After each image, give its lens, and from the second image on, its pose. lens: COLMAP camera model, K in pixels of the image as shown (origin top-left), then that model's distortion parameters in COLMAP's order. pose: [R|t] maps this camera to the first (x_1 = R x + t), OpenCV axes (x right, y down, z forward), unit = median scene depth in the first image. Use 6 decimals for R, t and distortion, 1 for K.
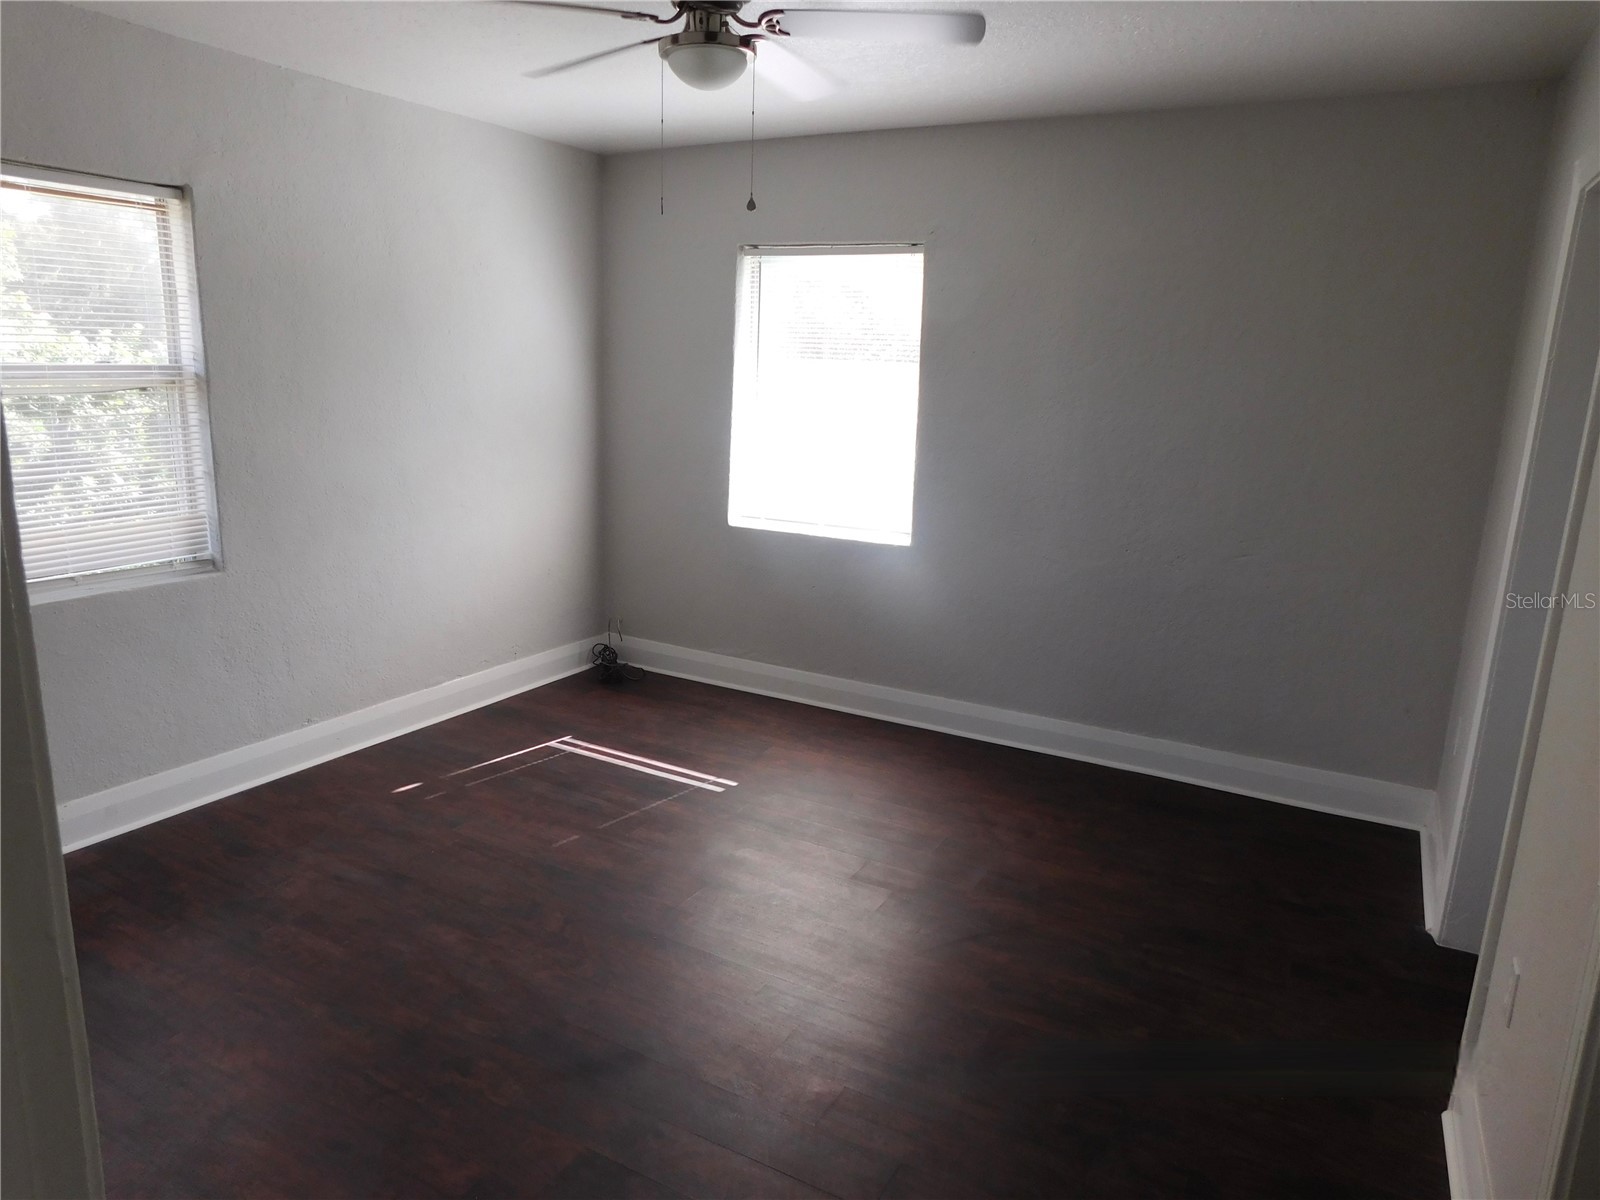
lens RADIAL K [[1066.8, 0, 789.4], [0, 1066.8, 603.6], [0, 0, 1]] dist [-0.069378, 0.059098]
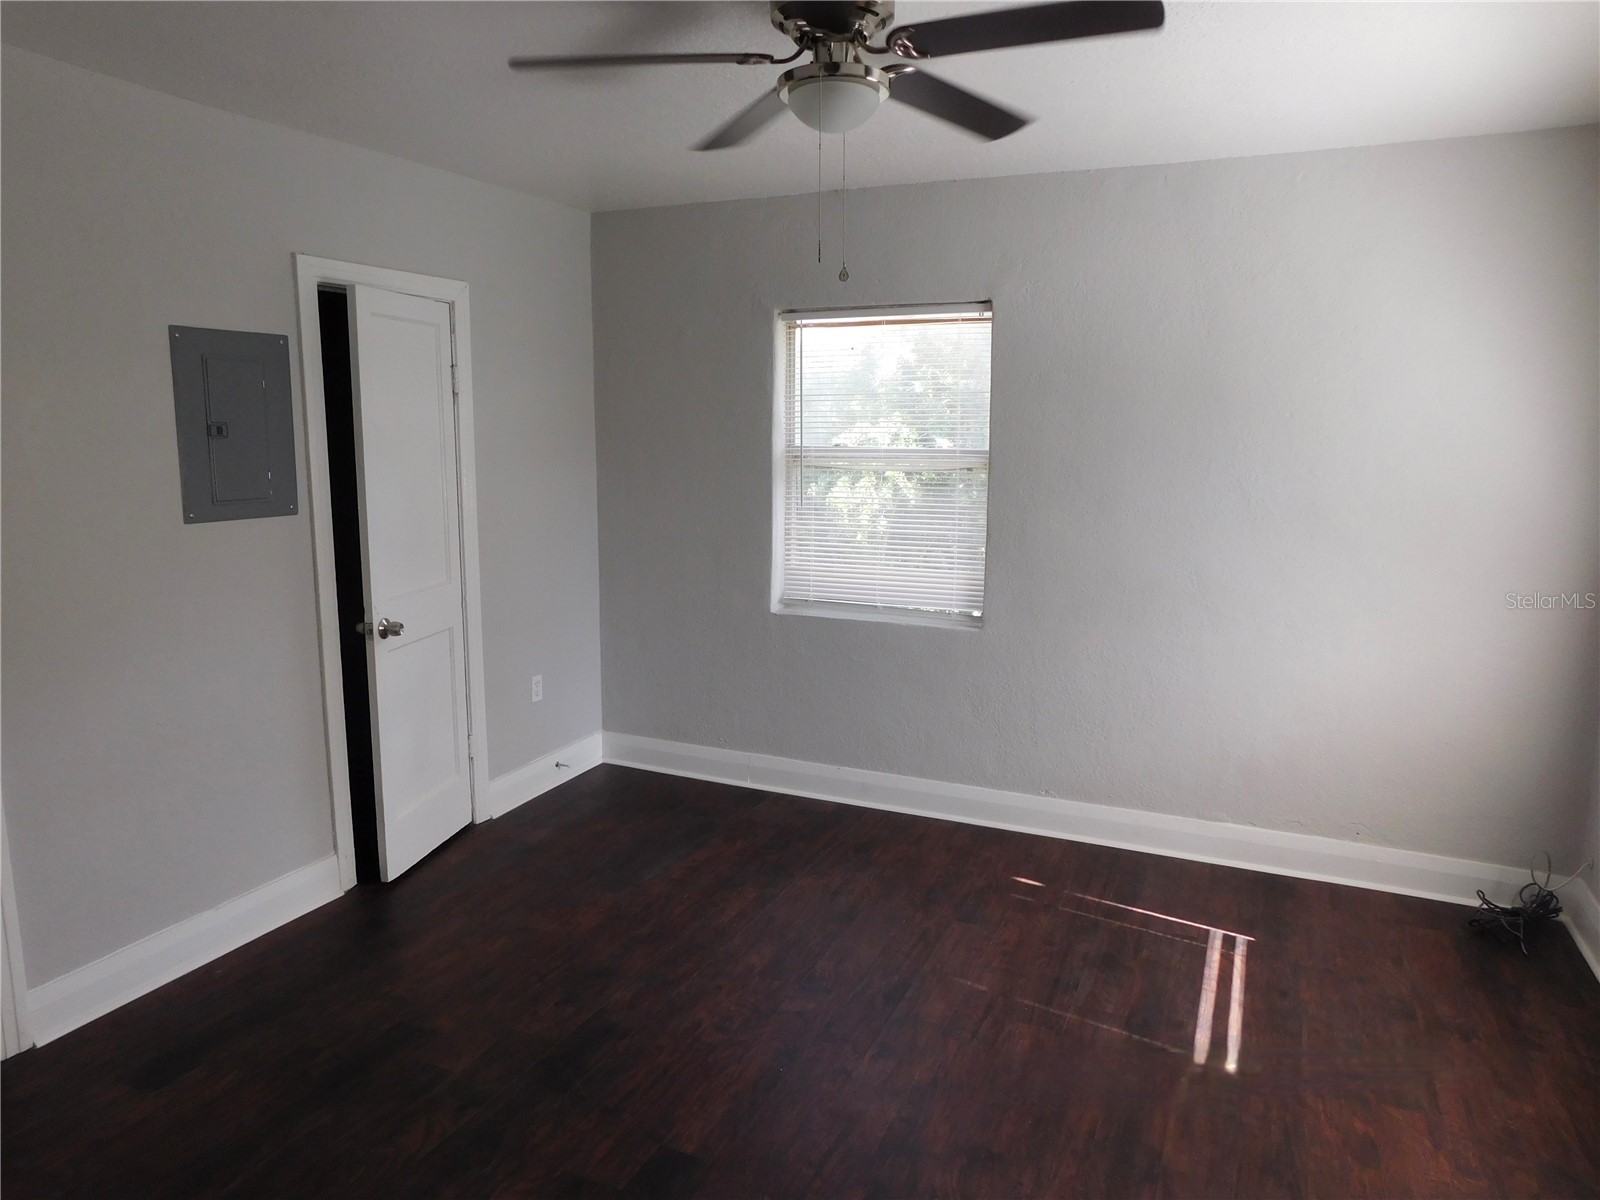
lens RADIAL K [[1066.8, 0, 789.4], [0, 1066.8, 603.6], [0, 0, 1]] dist [-0.069378, 0.059098]
pose [[0.078187, 0.137801, -0.987369, 0.551061], [-0.227534, 0.966728, 0.116902, -0.137889], [0.970626, 0.215520, 0.106940, 0.638920]]
